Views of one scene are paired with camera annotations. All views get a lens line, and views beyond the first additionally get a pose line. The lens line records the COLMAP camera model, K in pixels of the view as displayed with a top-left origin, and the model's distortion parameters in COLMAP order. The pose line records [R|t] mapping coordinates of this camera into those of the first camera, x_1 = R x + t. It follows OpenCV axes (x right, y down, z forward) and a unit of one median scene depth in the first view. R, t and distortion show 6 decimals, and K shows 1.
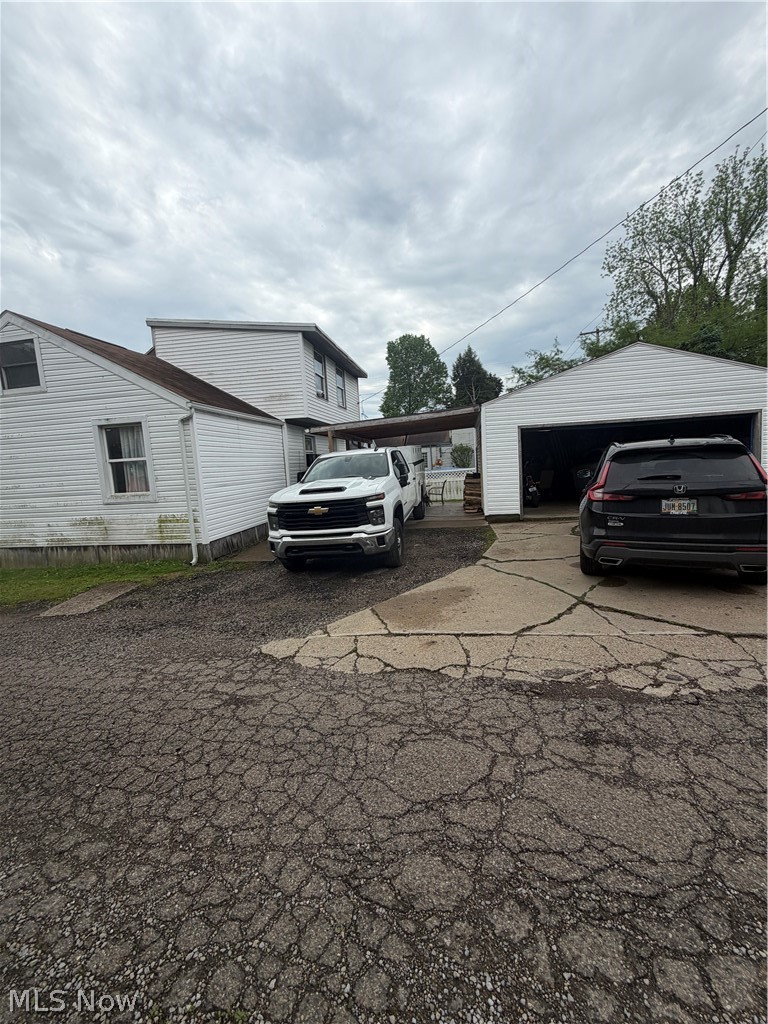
lens RADIAL K [[407.0, 0, 384.0], [0, 407.0, 512.0], [0, 0, 1]] dist [-0.001269, -0.000052]
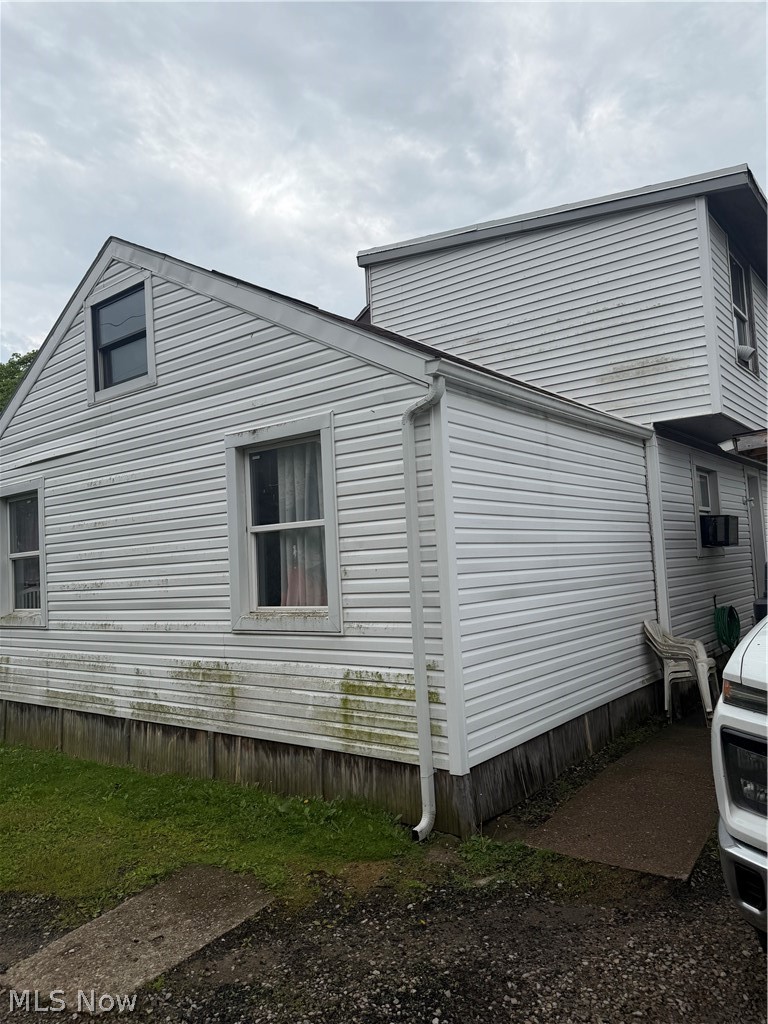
lens RADIAL K [[722.6, 0, 384.0], [0, 722.6, 512.0], [0, 0, 1]] dist [0.171223, -0.177100]
pose [[0.882079, -0.021747, -0.470598, -0.198553], [-0.056005, 0.987010, -0.150584, -0.036909], [0.467760, 0.159183, 0.869403, 0.403177]]
